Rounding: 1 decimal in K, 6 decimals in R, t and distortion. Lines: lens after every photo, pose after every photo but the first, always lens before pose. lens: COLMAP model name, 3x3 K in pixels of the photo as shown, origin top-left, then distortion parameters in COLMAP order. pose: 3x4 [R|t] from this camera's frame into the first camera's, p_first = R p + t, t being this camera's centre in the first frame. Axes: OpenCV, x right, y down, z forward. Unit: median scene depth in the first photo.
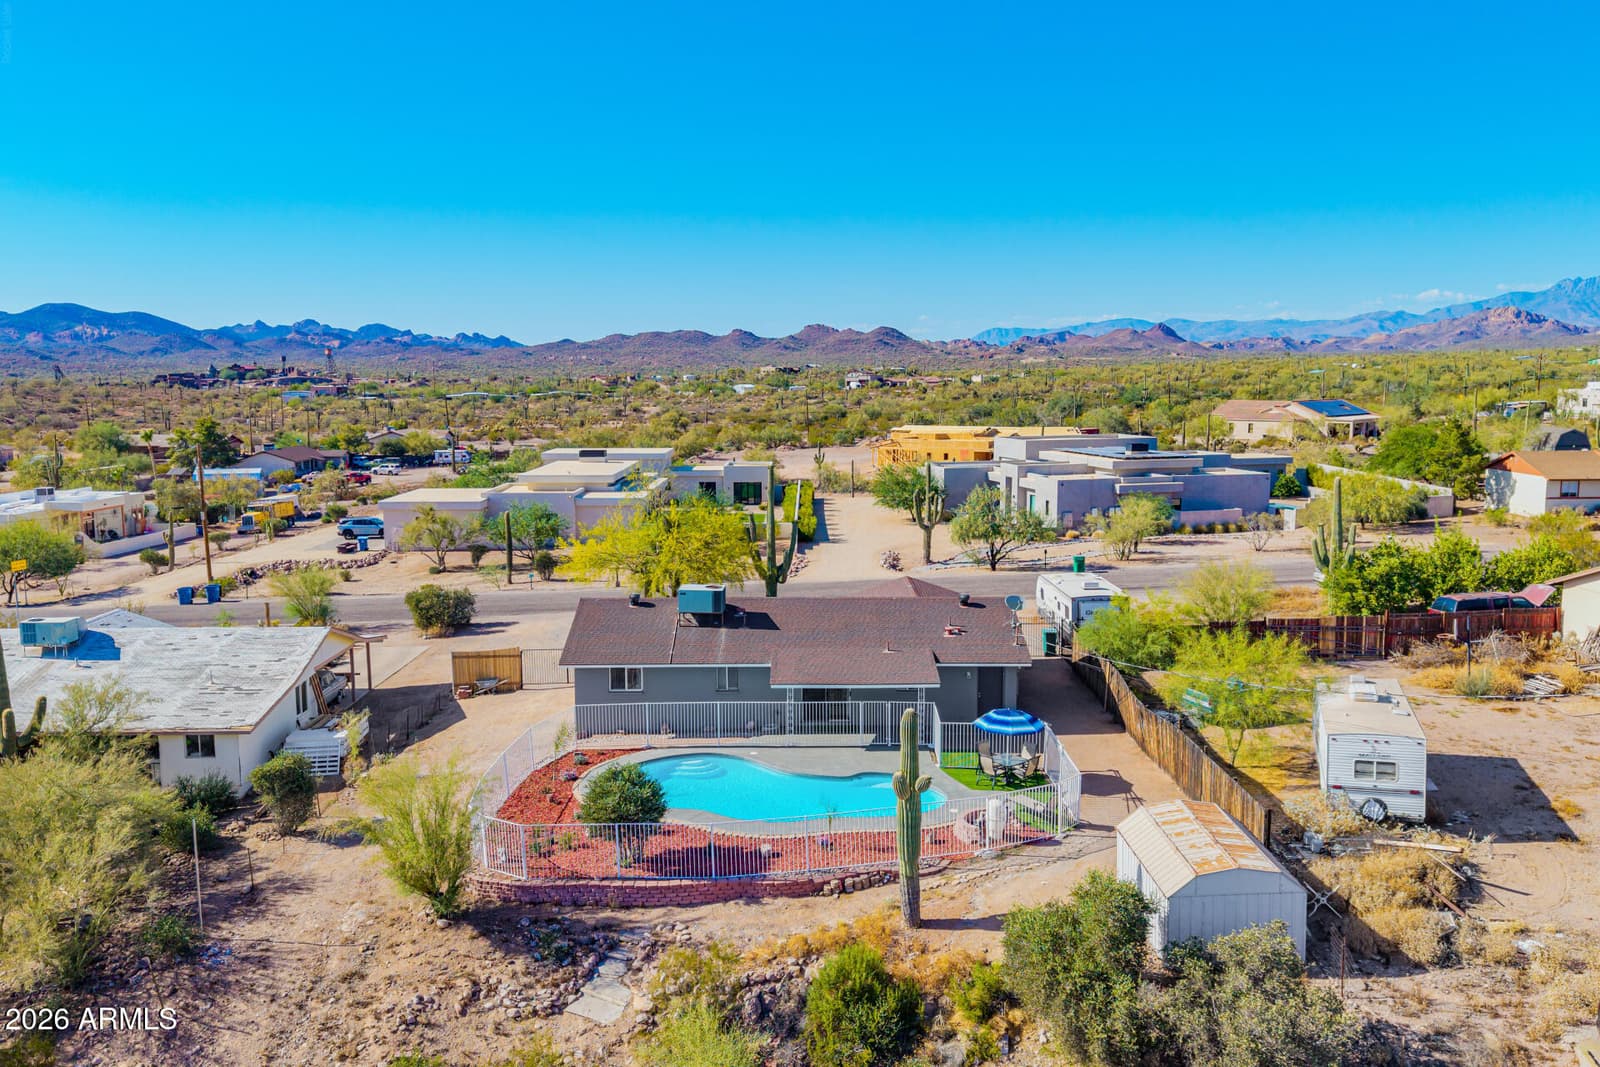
lens RADIAL K [[1264.4, 0, 794.6], [0, 1264.4, 511.7], [0, 0, 1]] dist [0.036082, -0.017828]
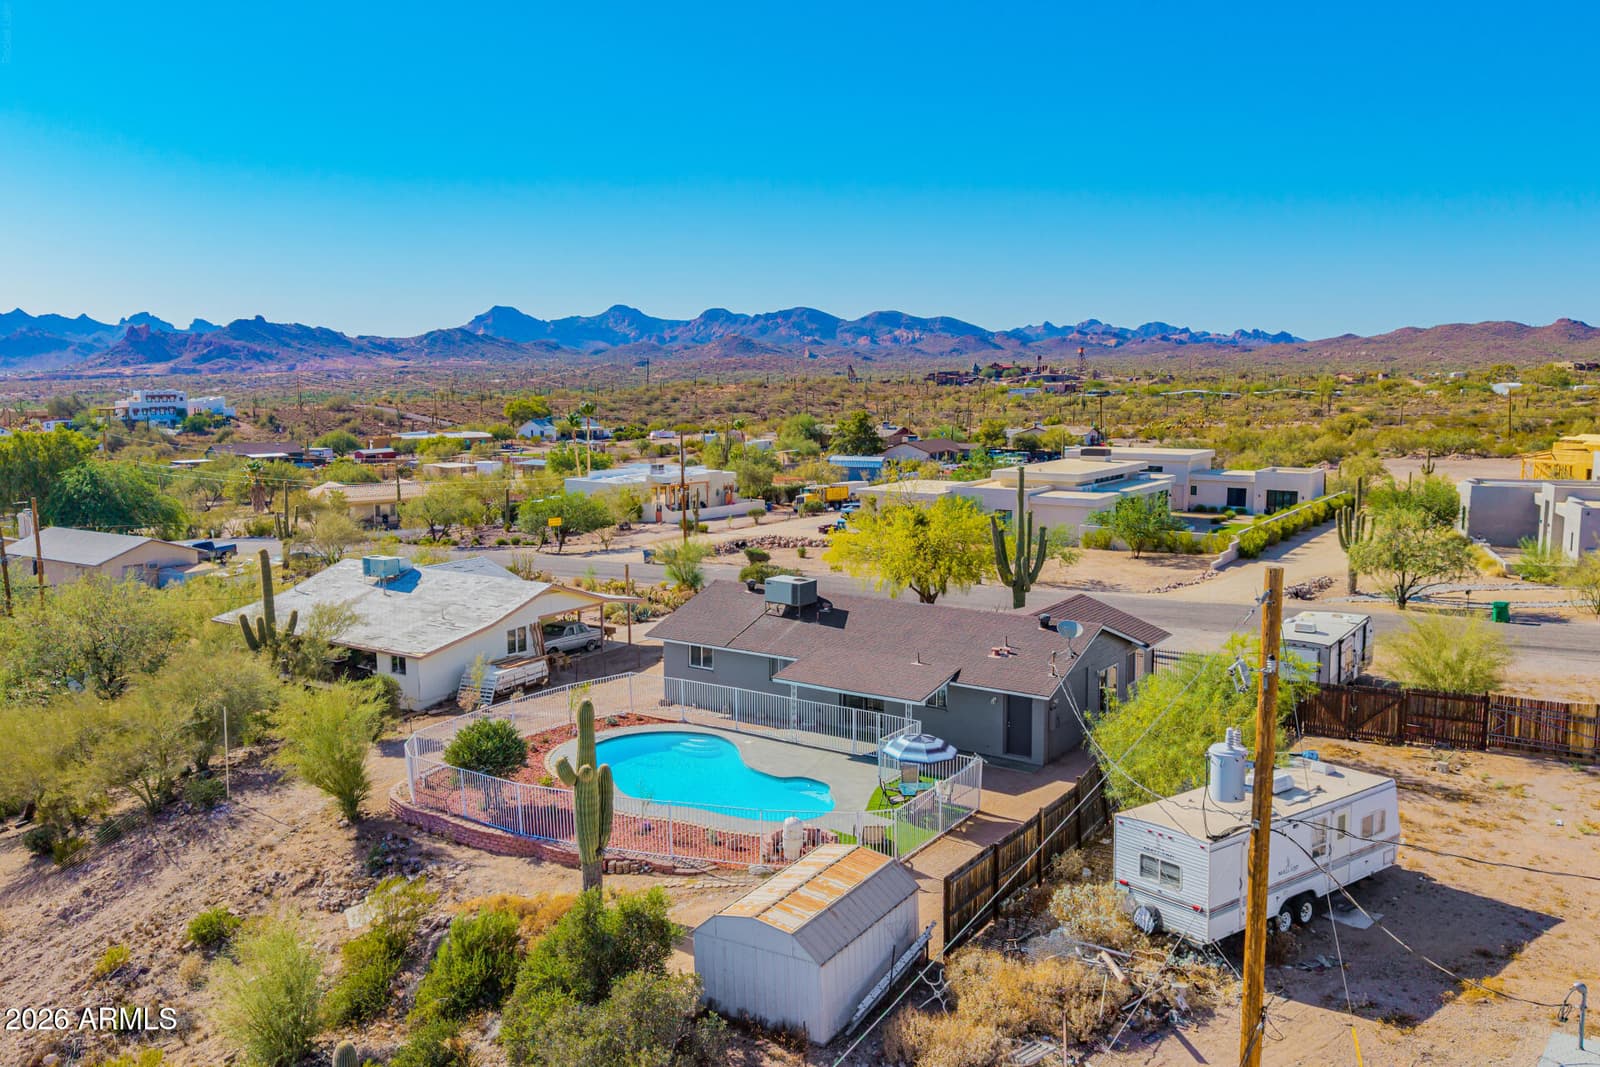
lens RADIAL K [[1264.4, 0, 794.6], [0, 1264.4, 511.7], [0, 0, 1]] dist [0.036082, -0.017828]
pose [[0.831601, 0.062866, -0.551804, 0.540162], [-0.061870, 0.997875, 0.020444, -0.017494], [0.551917, 0.017139, 0.833723, 0.165499]]
